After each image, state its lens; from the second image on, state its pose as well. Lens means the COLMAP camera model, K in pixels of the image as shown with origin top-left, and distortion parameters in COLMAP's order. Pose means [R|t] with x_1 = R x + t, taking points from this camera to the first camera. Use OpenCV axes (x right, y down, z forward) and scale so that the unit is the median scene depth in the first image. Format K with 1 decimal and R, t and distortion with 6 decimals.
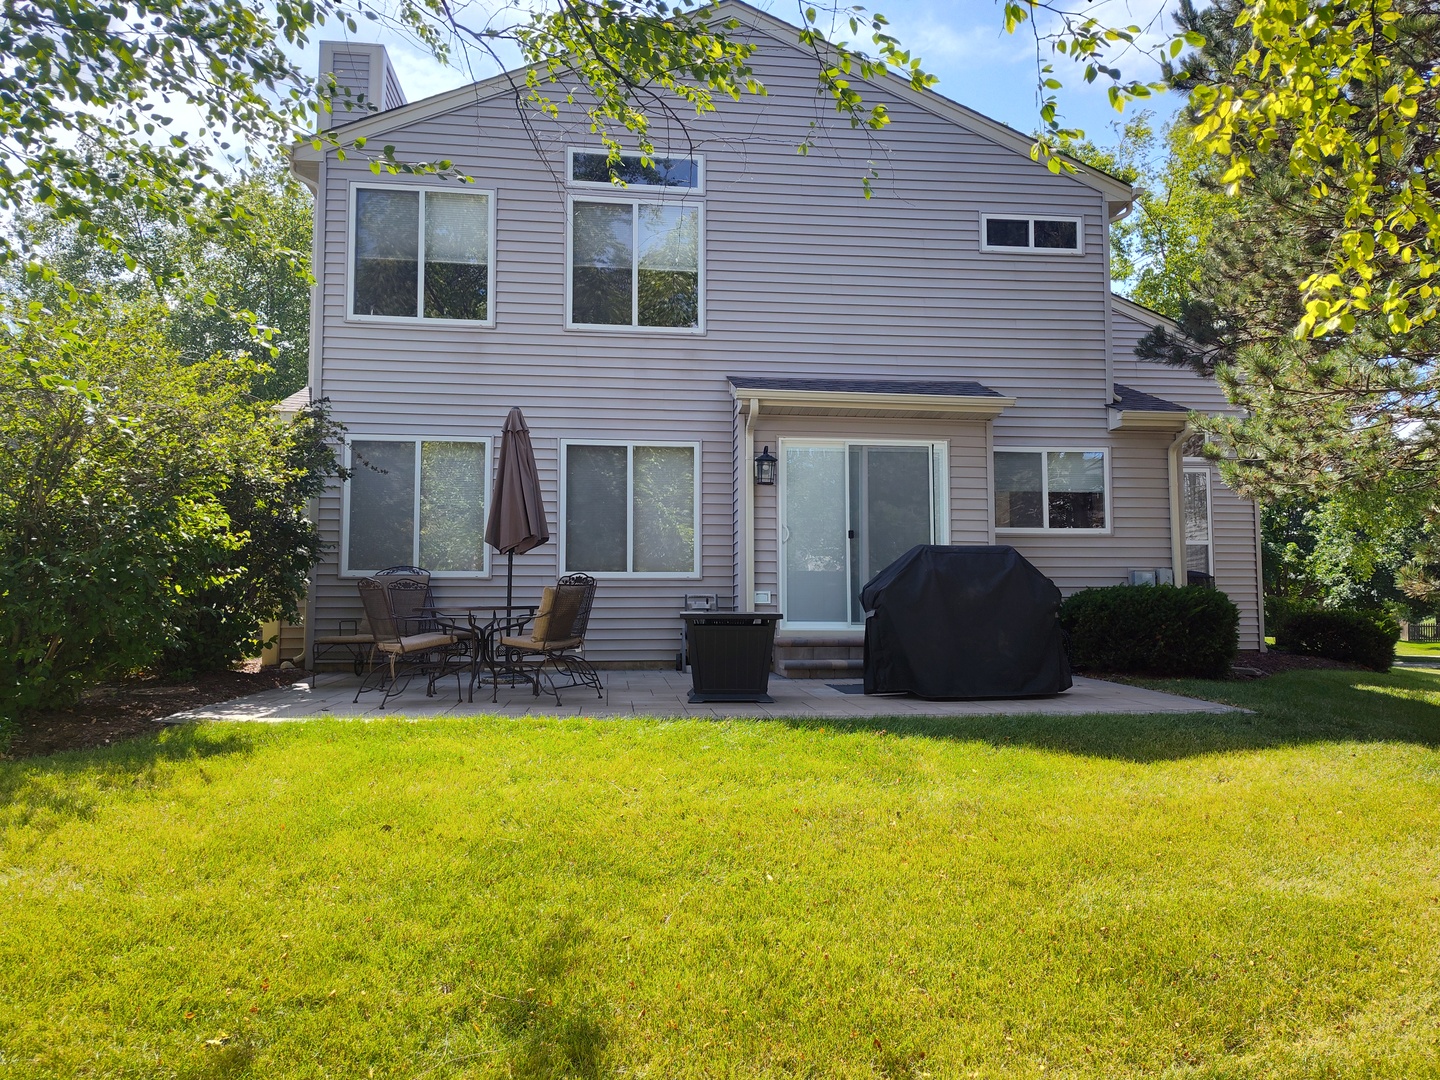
lens RADIAL K [[956.9, 0, 720.0], [0, 956.9, 540.0], [0, 0, 1]] dist [0.250545, -0.000045]
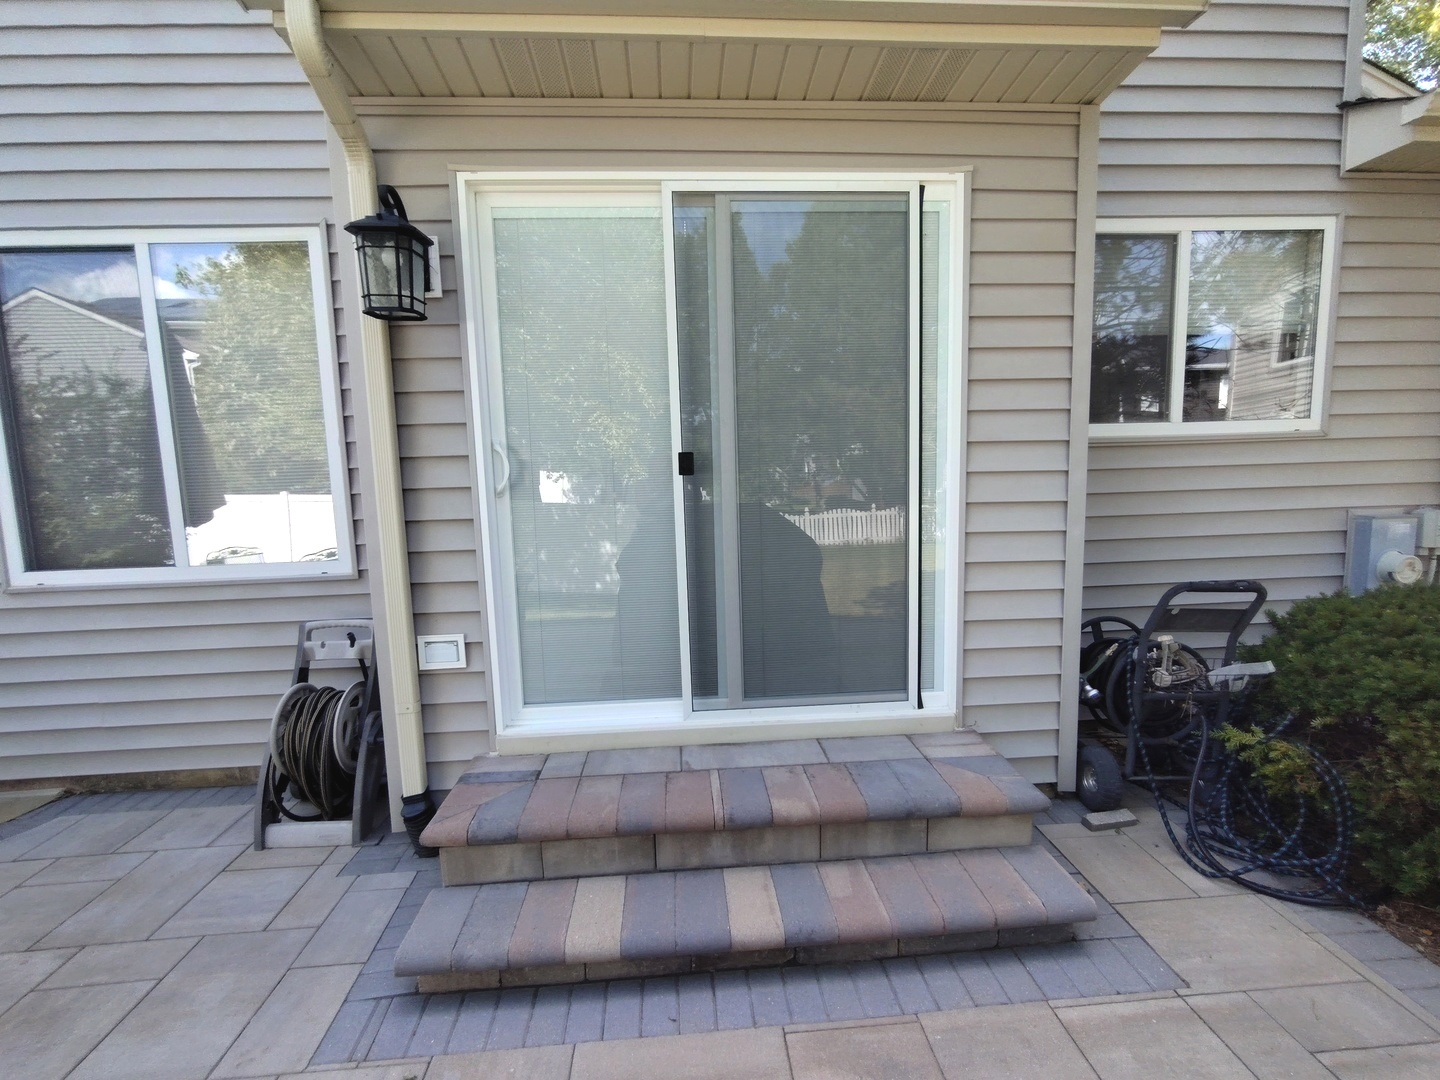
lens RADIAL K [[669.9, 0, 720.0], [0, 669.9, 540.0], [0, 0, 1]] dist [0.000810, 0.000049]
pose [[0.998717, -0.024016, -0.044573, 0.157370], [0.031866, 0.982270, 0.184744, -0.023099], [0.039346, -0.185928, 0.981775, 0.749200]]
